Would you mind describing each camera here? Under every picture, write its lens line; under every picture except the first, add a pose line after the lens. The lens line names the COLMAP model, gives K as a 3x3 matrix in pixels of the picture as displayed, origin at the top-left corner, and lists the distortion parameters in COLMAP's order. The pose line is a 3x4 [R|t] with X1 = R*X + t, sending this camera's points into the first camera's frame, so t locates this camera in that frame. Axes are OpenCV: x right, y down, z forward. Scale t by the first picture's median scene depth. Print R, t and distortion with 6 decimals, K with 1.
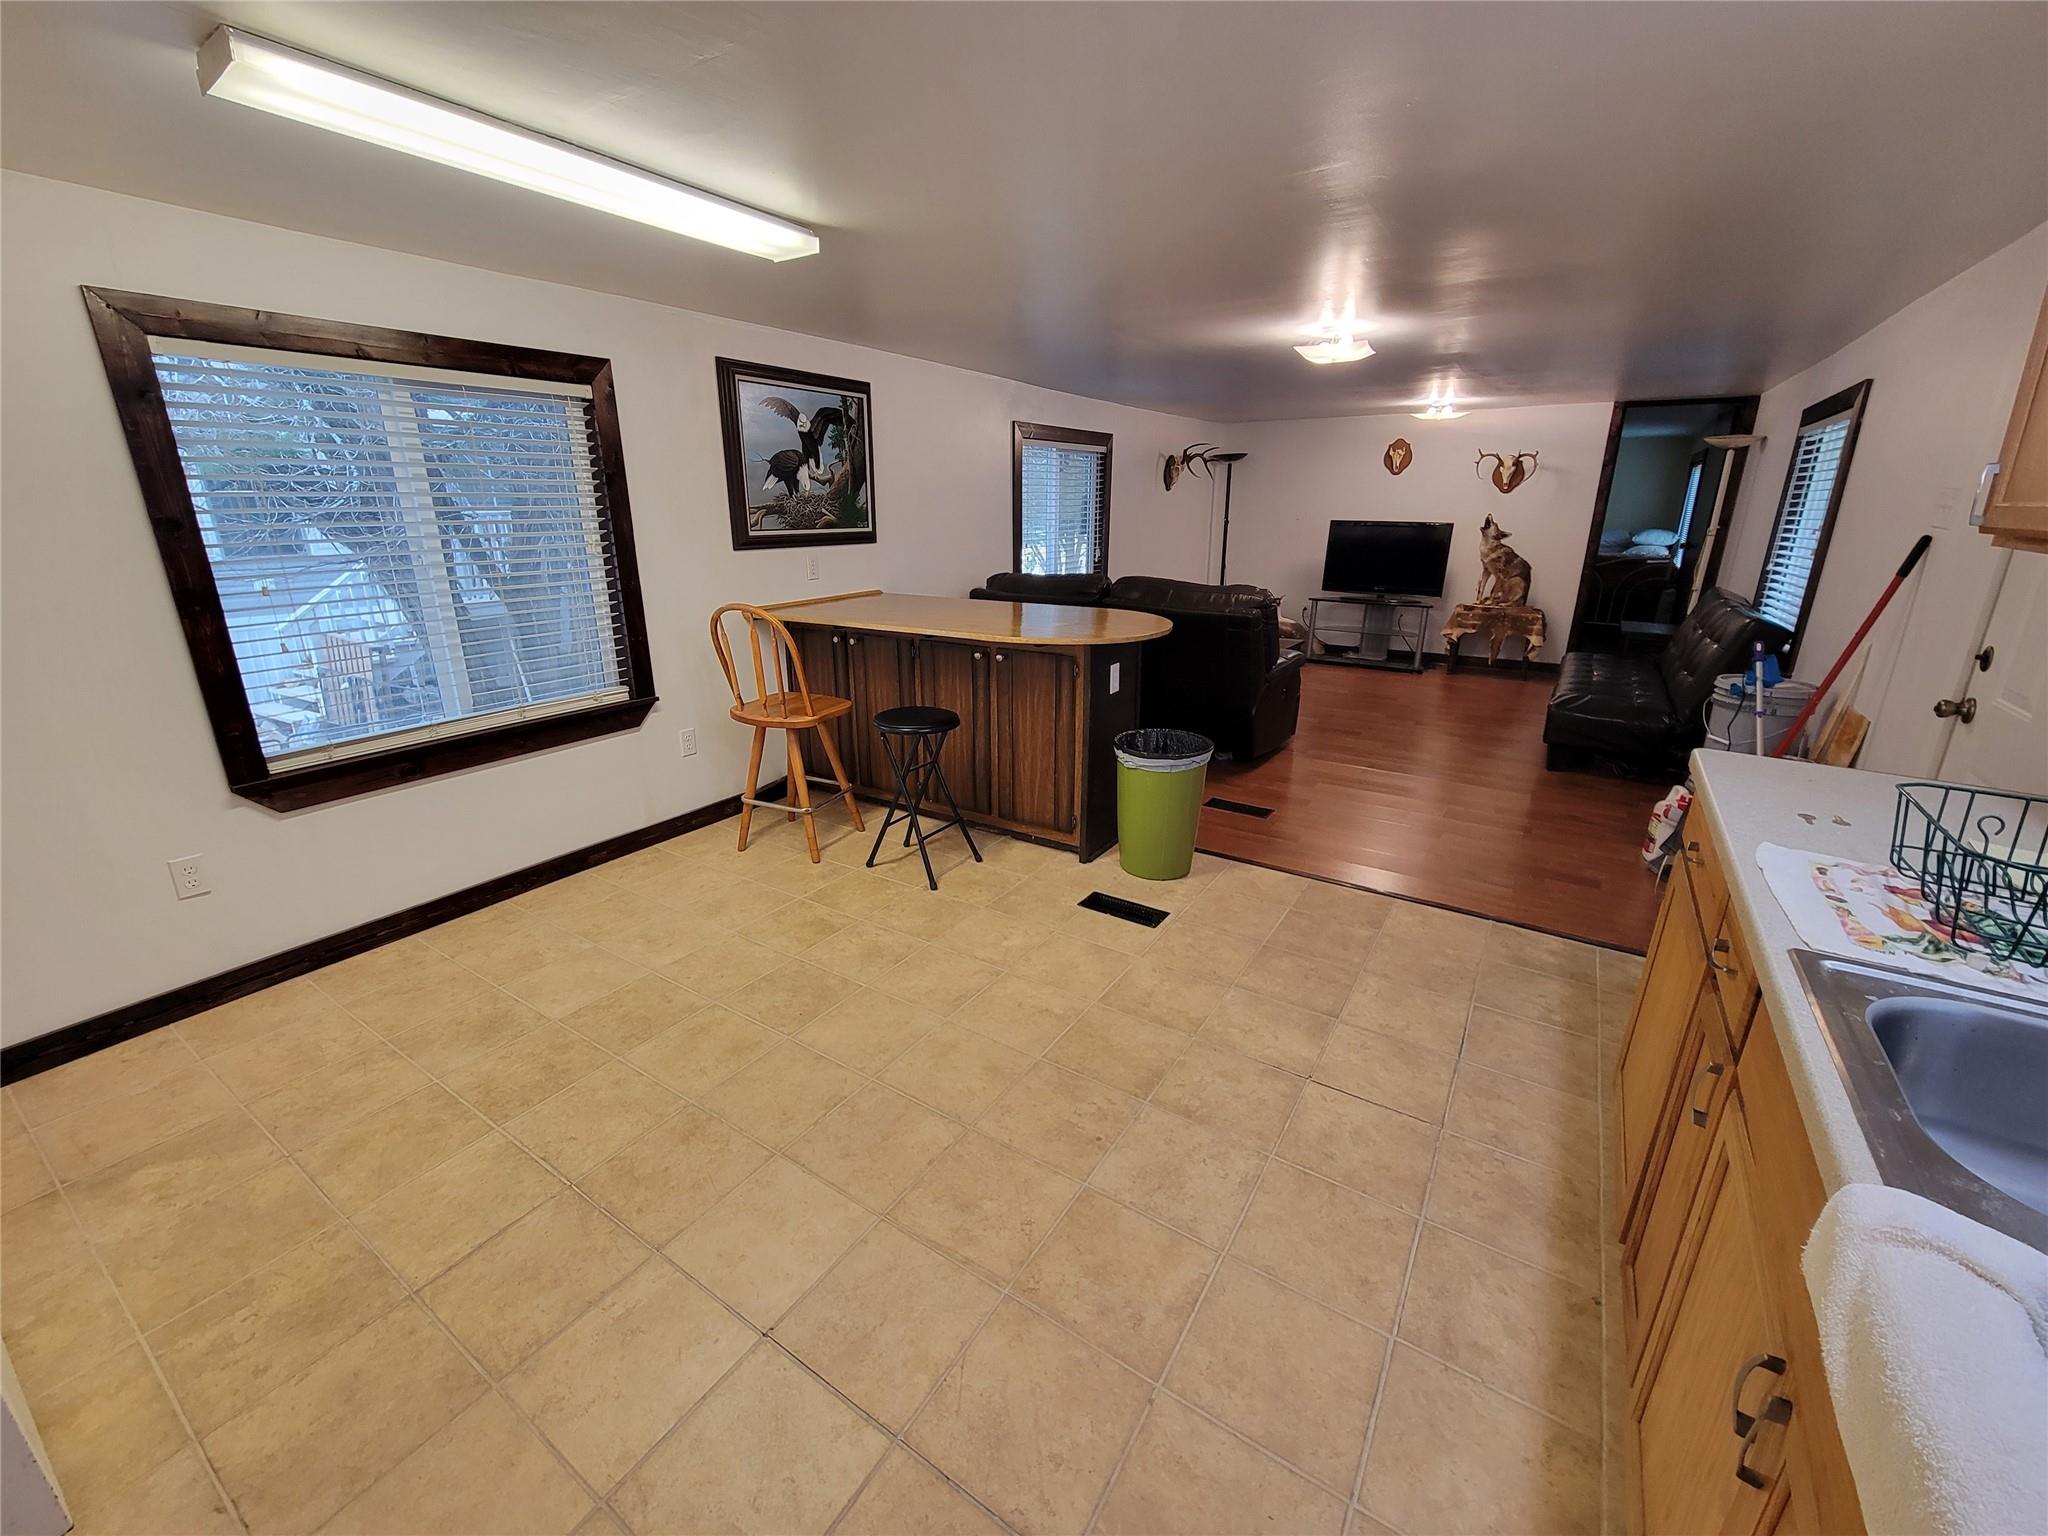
lens RADIAL K [[832.6, 0, 1004.3], [0, 832.6, 768.6], [0, 0, 1]] dist [0.003736, -0.003270]
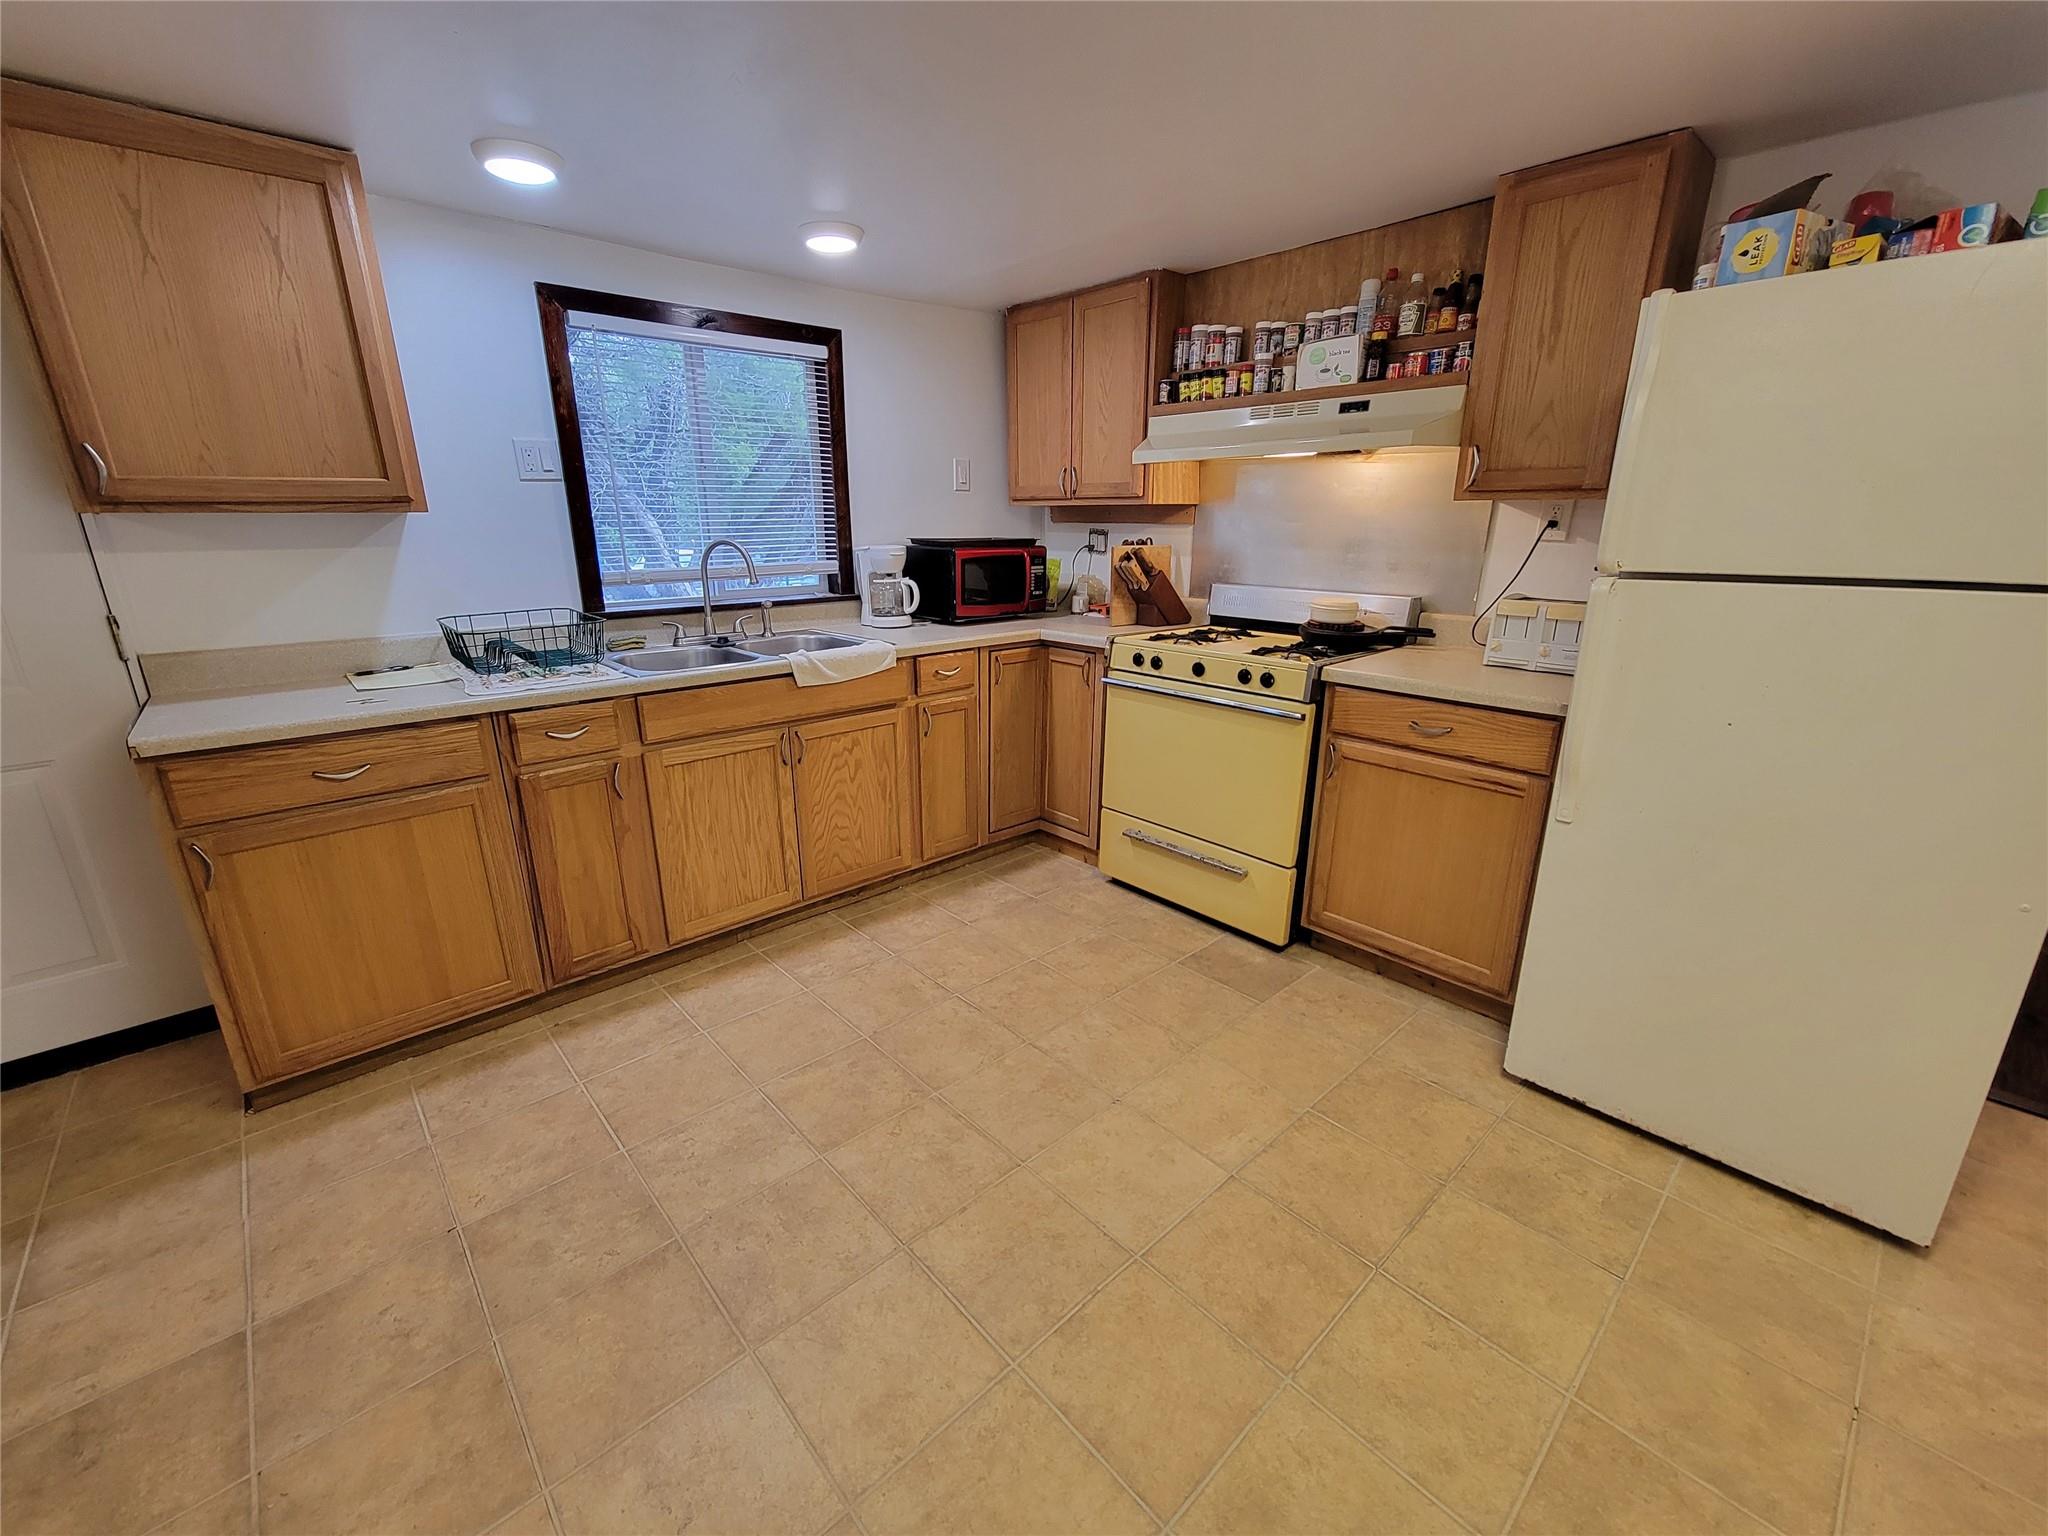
lens RADIAL K [[832.6, 0, 1006.8], [0, 832.6, 770.2], [0, 0, 1]] dist [0.003736, -0.003270]
pose [[-0.968939, -0.067798, 0.237826, -0.192682], [0.081935, 0.819359, 0.567395, -0.254087], [-0.233333, 0.569258, -0.788354, 0.874307]]
